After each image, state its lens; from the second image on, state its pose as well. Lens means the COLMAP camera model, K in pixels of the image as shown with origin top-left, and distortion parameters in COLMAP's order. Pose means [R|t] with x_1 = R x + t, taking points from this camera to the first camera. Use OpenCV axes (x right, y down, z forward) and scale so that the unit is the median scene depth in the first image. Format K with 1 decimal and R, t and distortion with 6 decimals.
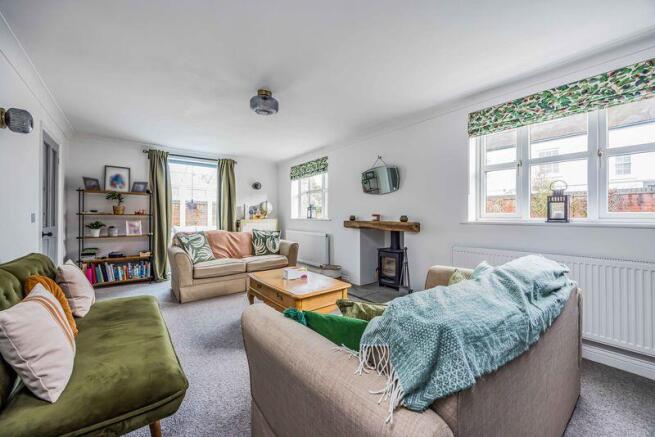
lens RADIAL K [[254.6, 0, 325.5], [0, 254.6, 218.5], [0, 0, 1]] dist [-0.002040, 0.000278]
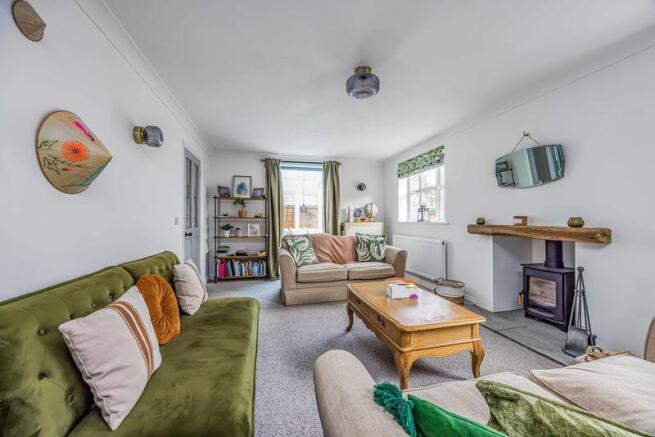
lens RADIAL K [[254.6, 0, 329.2], [0, 254.6, 217.6], [0, 0, 1]] dist [-0.002040, 0.000278]
pose [[0.918396, -0.004291, -0.395639, -0.009365], [-0.001821, 0.999885, -0.015072, -0.000180], [0.395658, 0.014563, 0.918282, 0.136957]]
